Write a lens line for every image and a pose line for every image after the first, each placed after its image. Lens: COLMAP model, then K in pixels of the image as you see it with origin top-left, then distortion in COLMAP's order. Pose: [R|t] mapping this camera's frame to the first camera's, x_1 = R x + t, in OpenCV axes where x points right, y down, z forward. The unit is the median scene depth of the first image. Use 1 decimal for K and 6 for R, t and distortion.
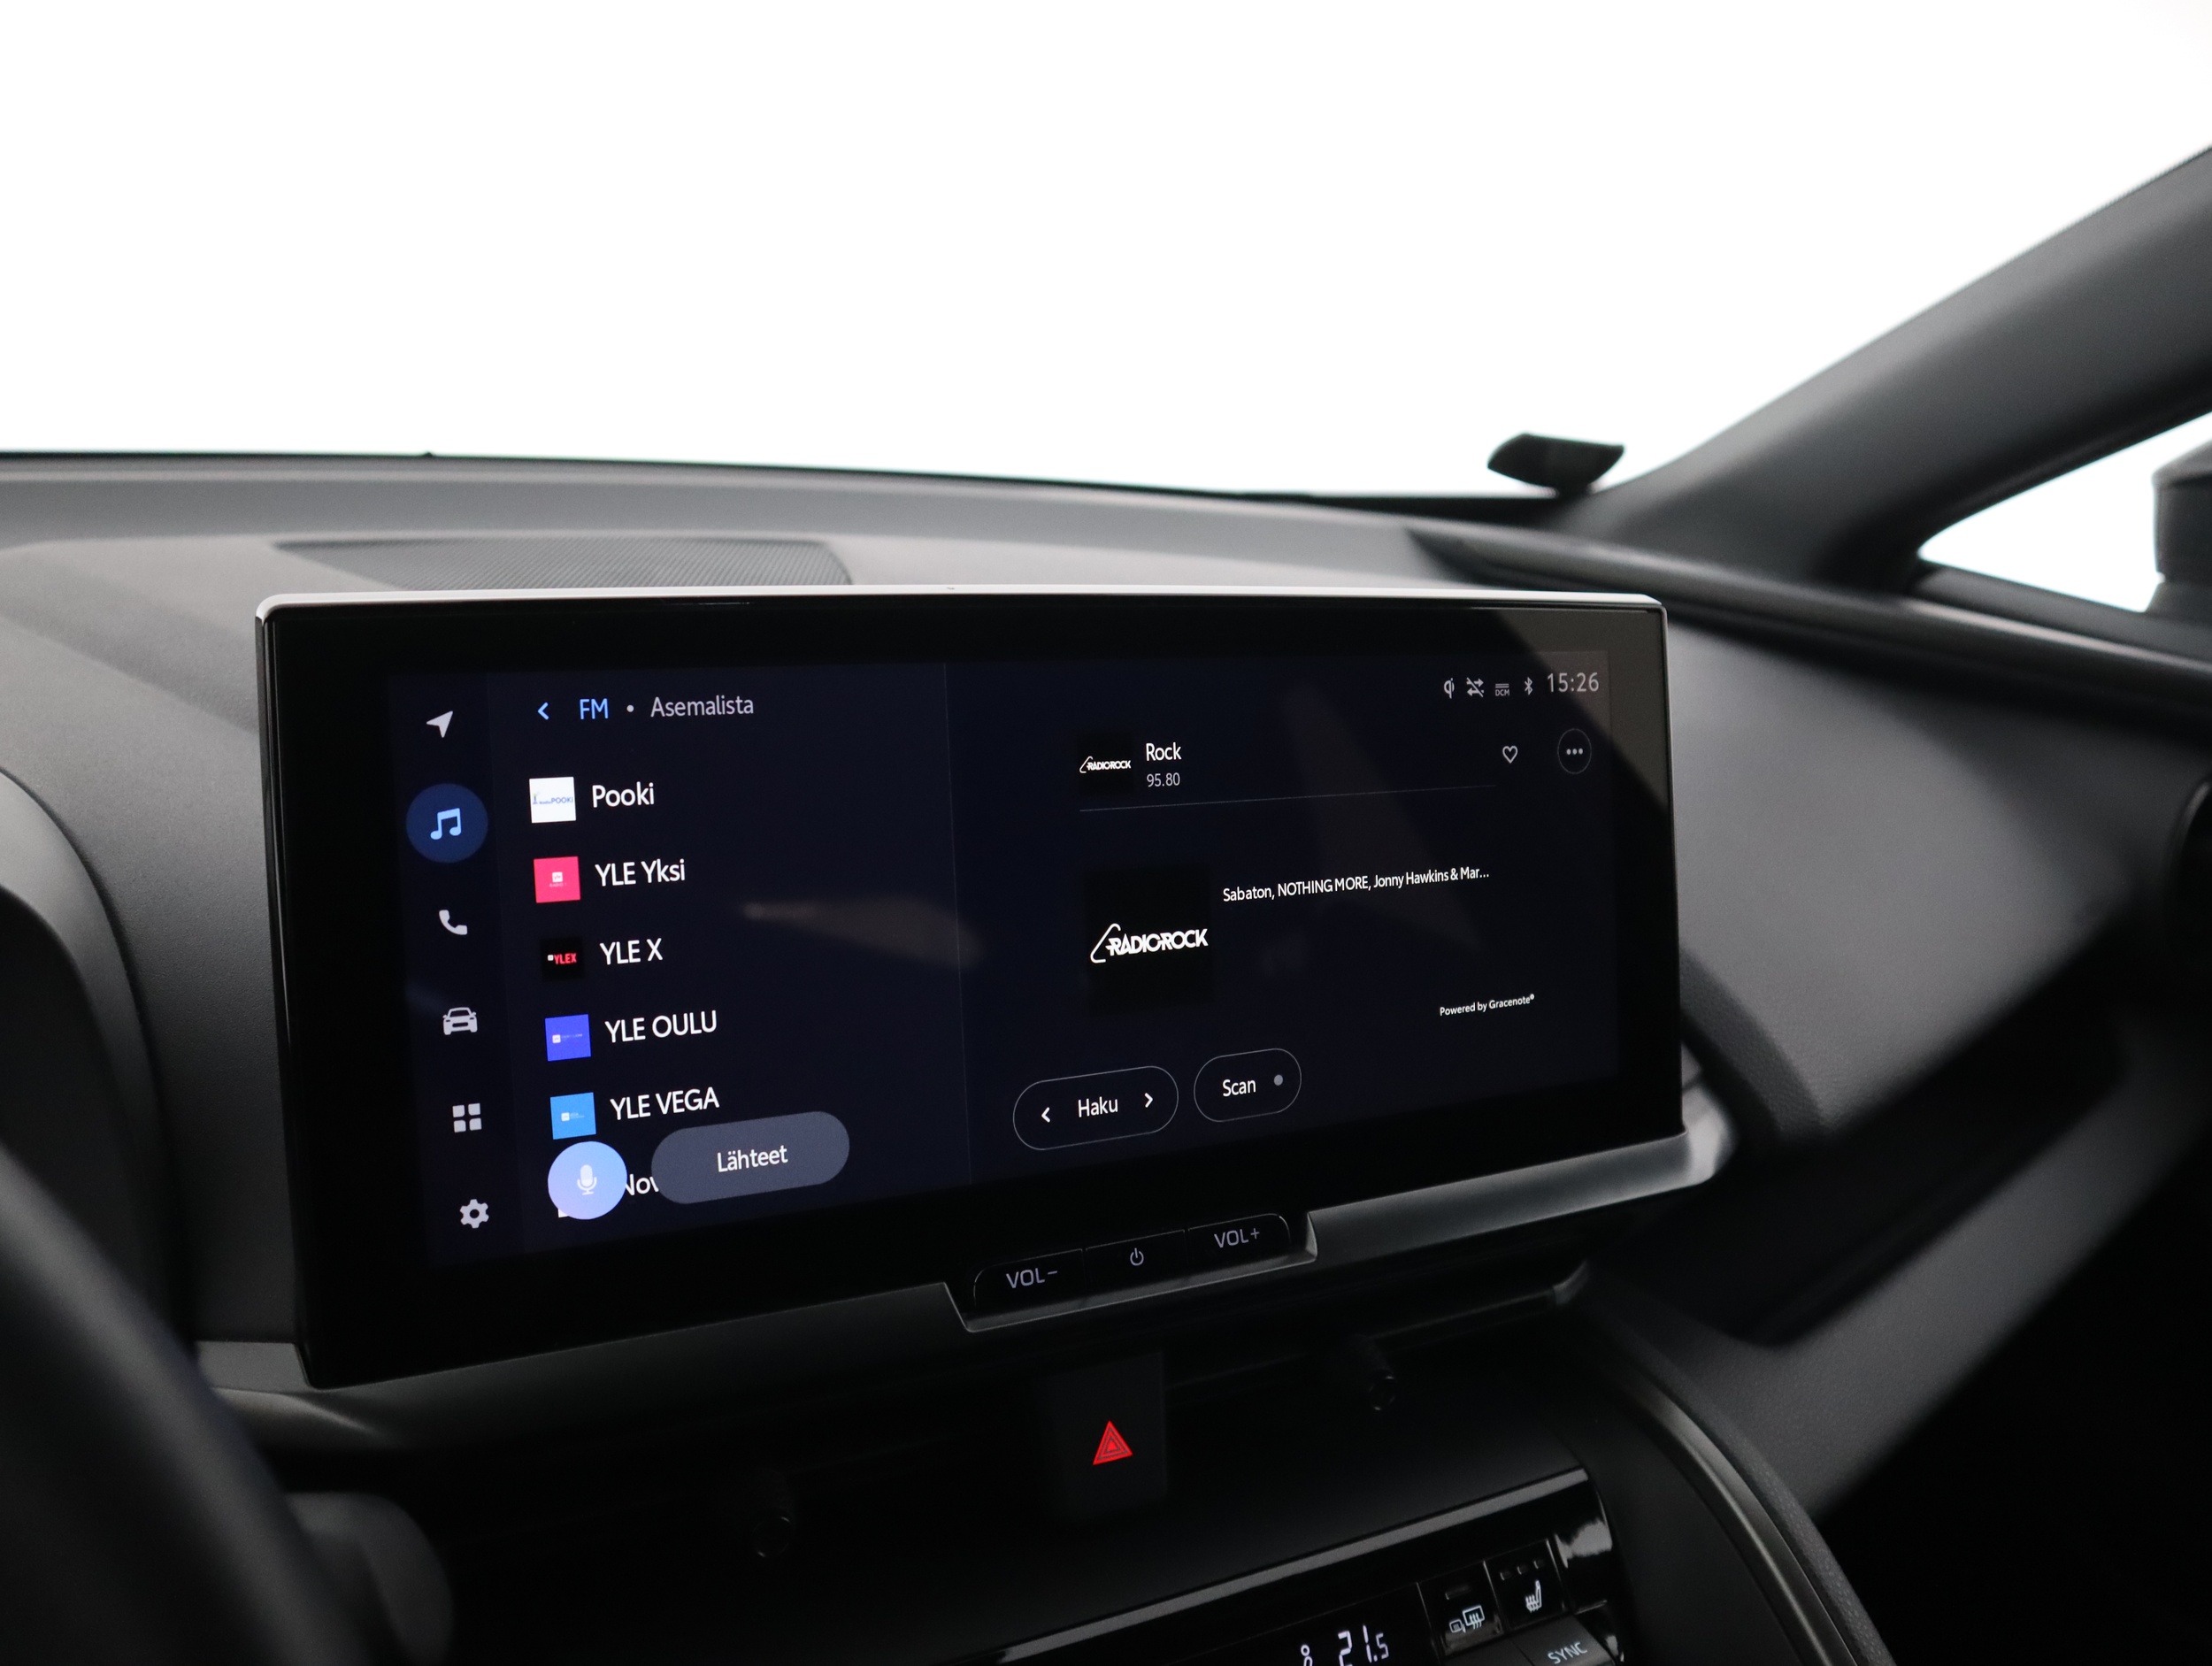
lens RADIAL K [[1830.8, 0, 1106.0], [0, 1830.8, 833.0], [0, 0, 1]] dist [-0.098201, 0.164936]
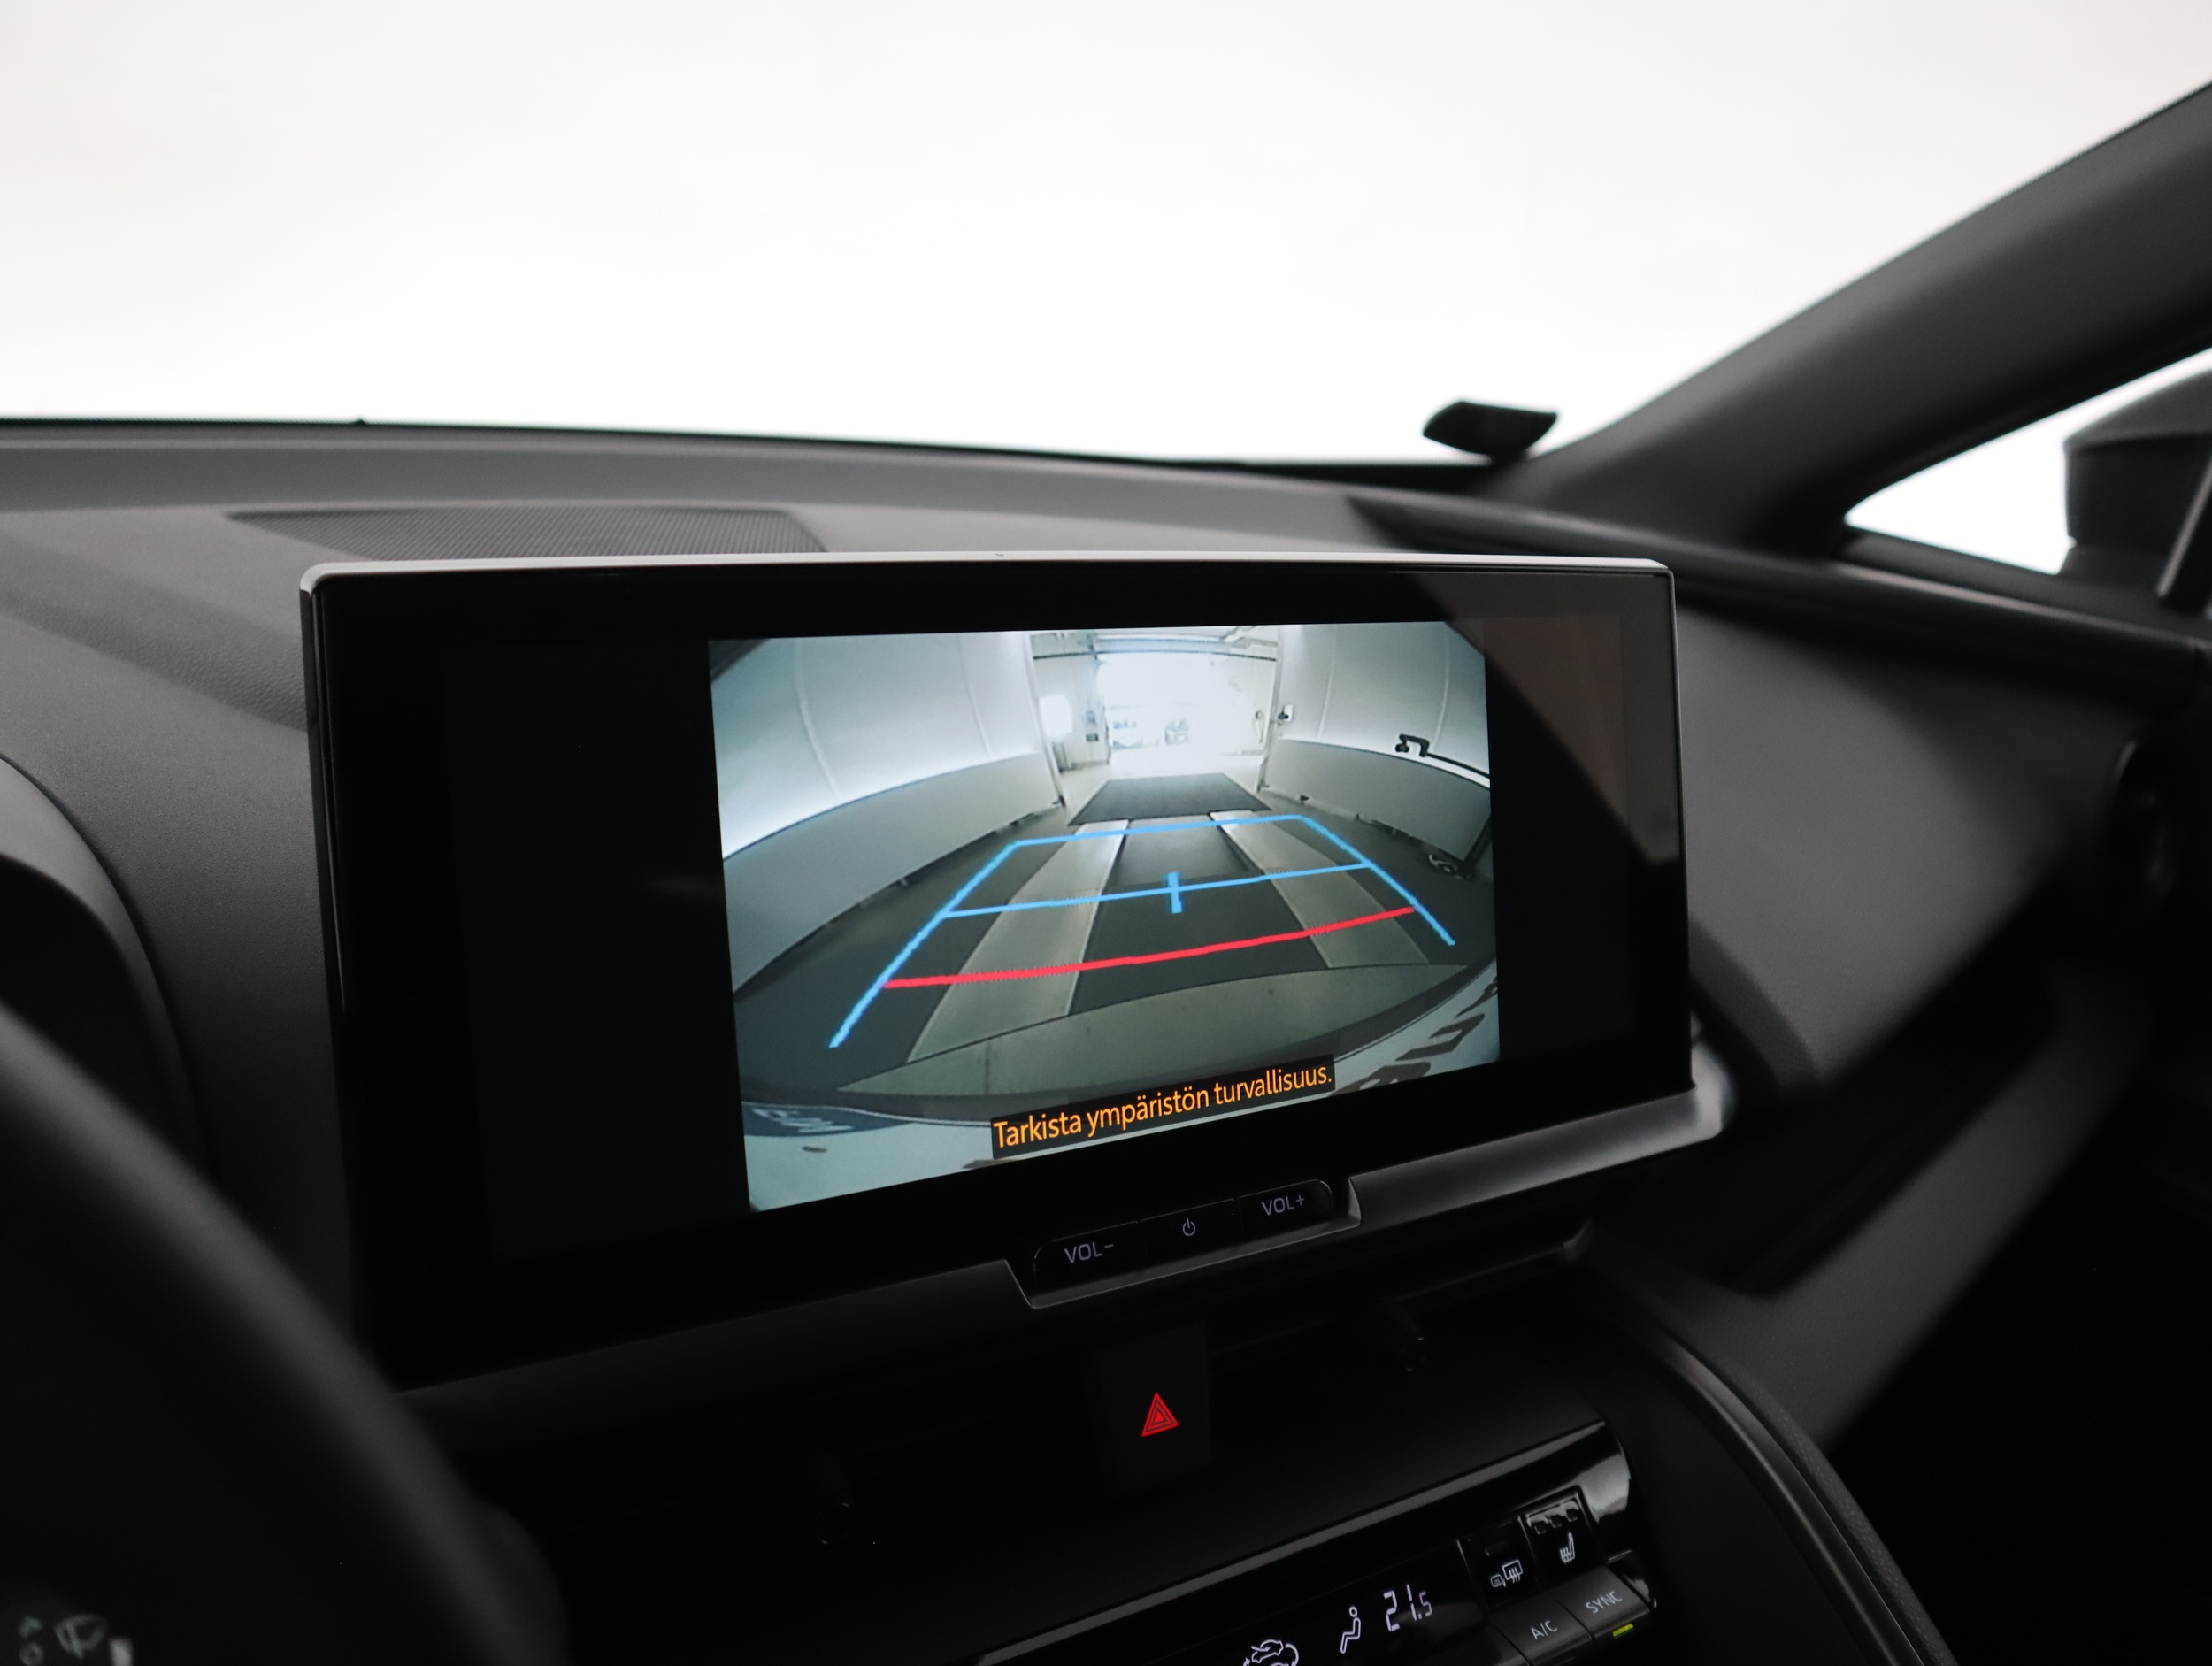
lens RADIAL K [[1830.8, 0, 1106.0], [0, 1830.8, 833.0], [0, 0, 1]] dist [-0.098201, 0.164936]
pose [[0.997361, -0.016190, 0.070774, -0.076630], [0.015040, 0.999747, 0.016750, -0.000172], [-0.071027, -0.015641, 0.997352, 0.010415]]
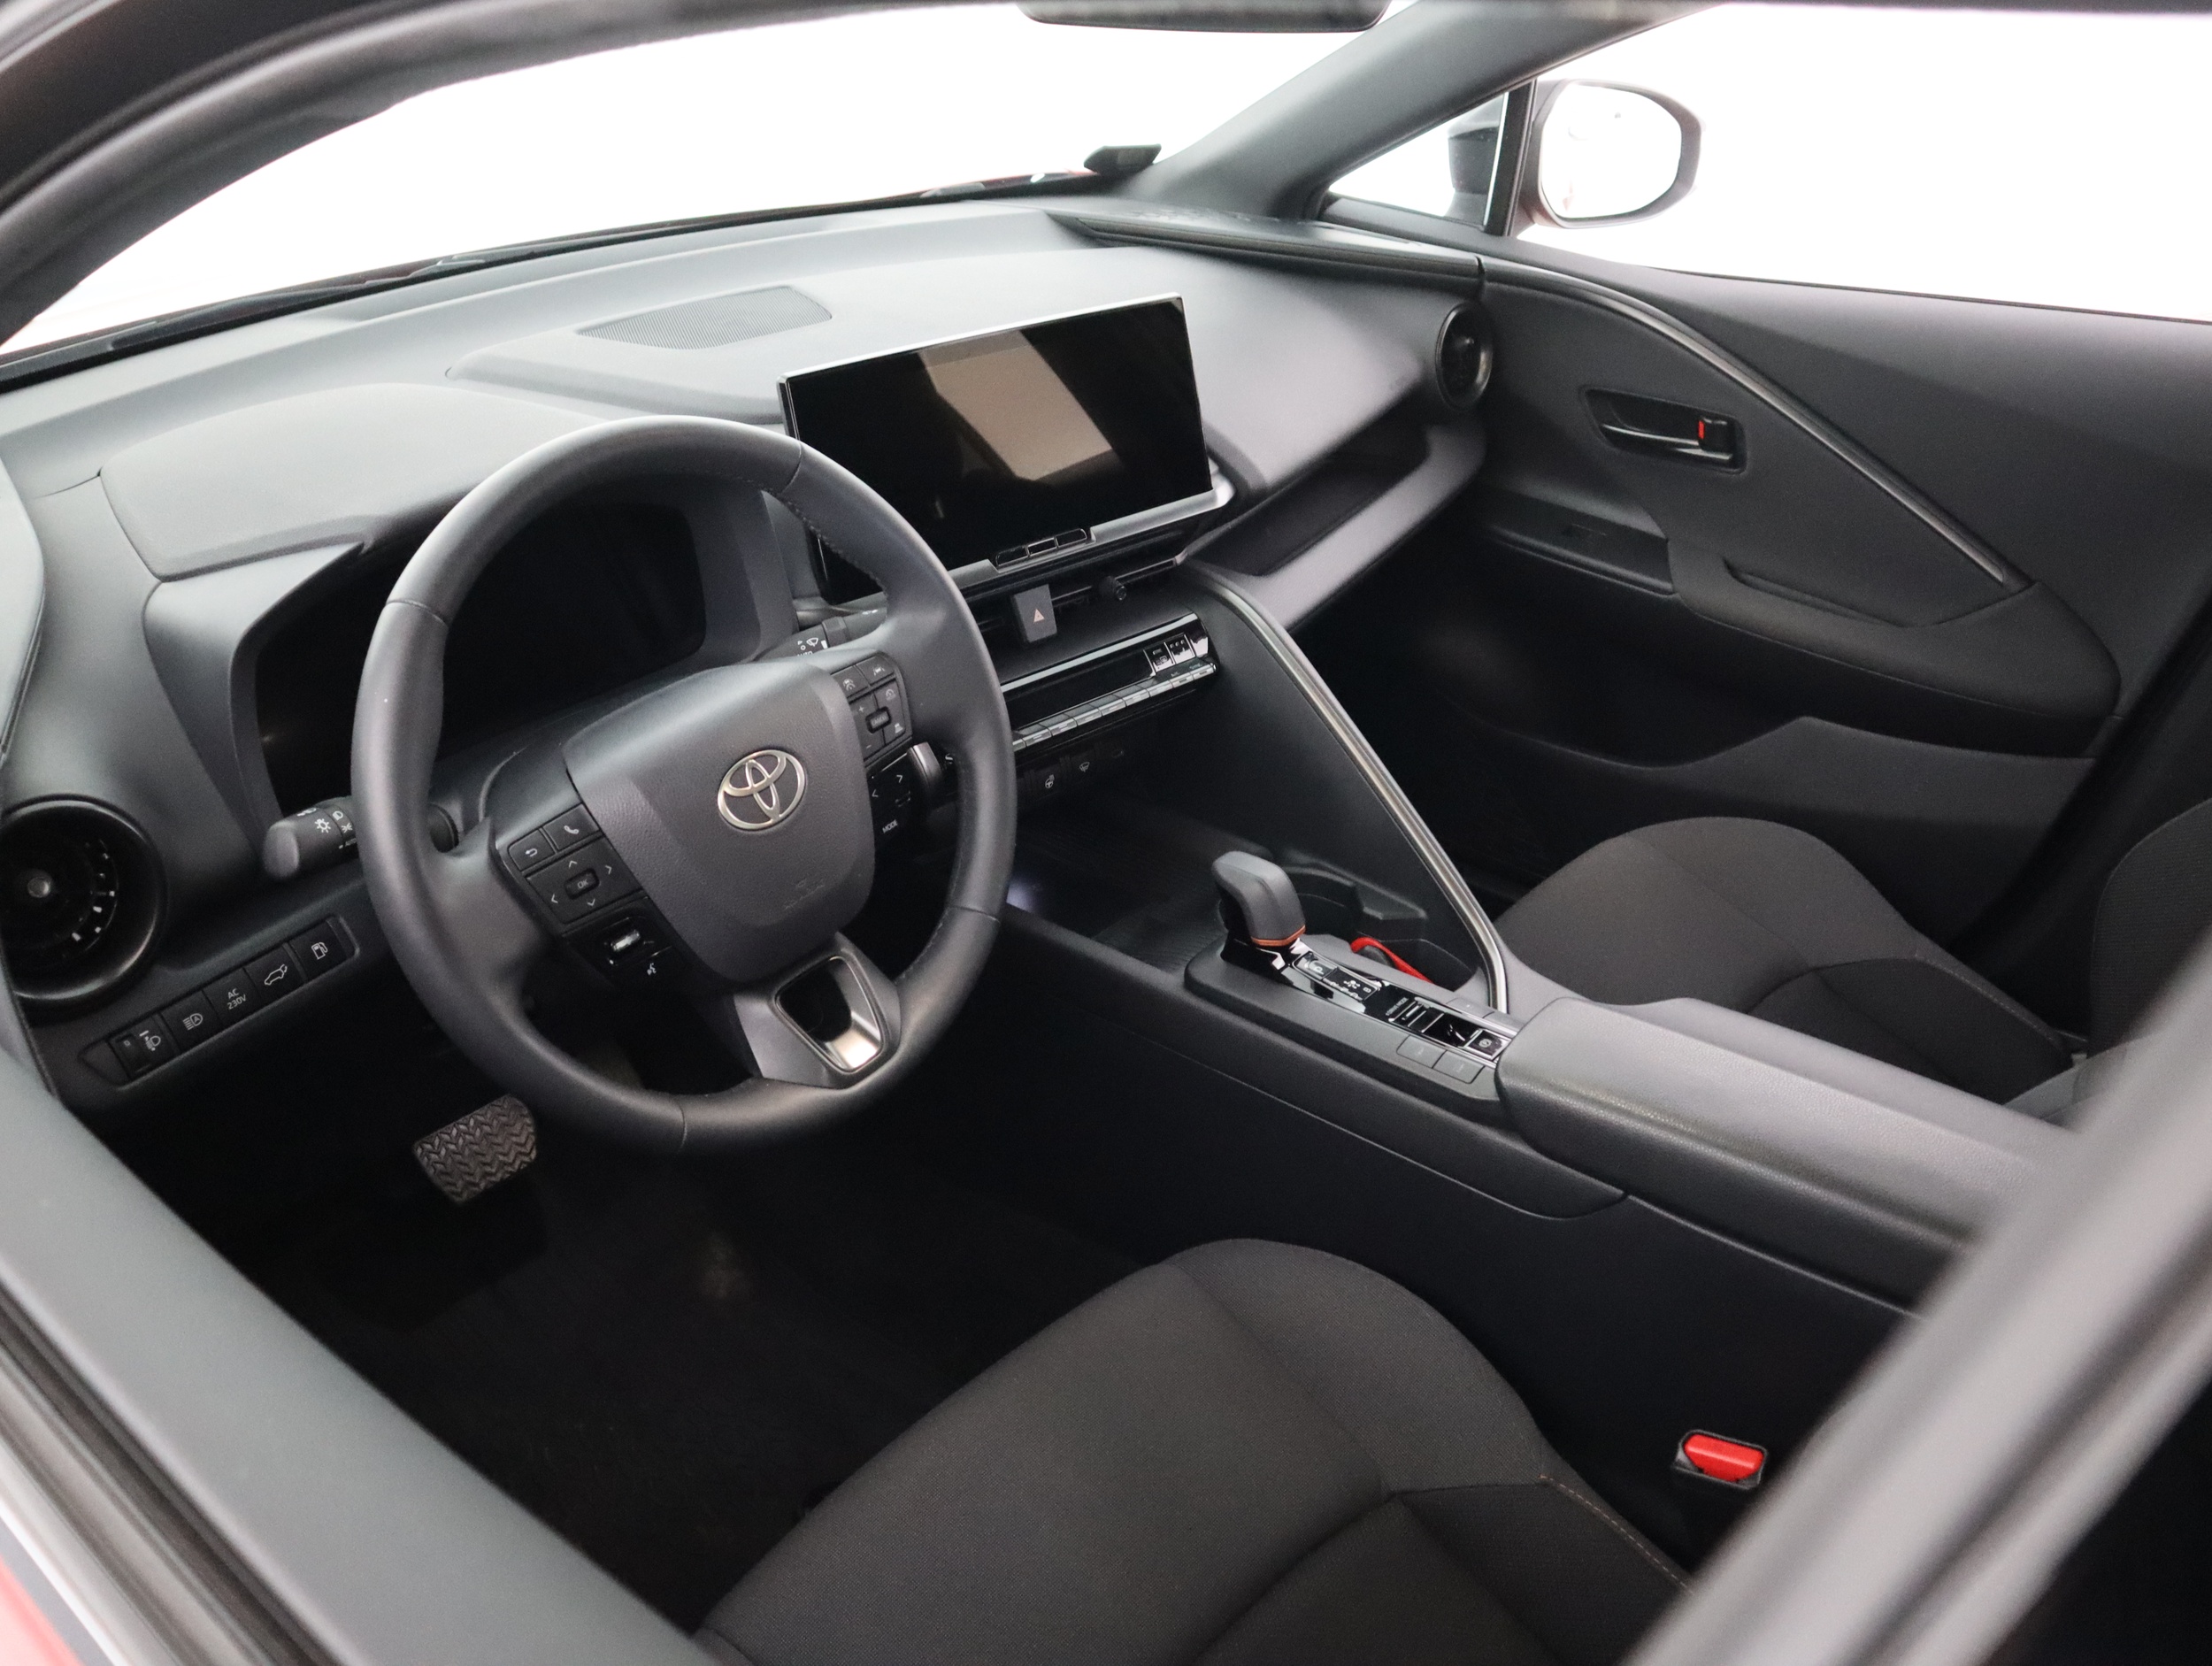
lens RADIAL K [[1830.8, 0, 1106.0], [0, 1830.8, 833.0], [0, 0, 1]] dist [-0.098201, 0.164936]
pose [[0.966919, -0.180233, 0.180510, -0.412620], [0.129232, 0.956232, 0.262524, -0.081214], [-0.219925, -0.230512, 0.947891, -1.625947]]
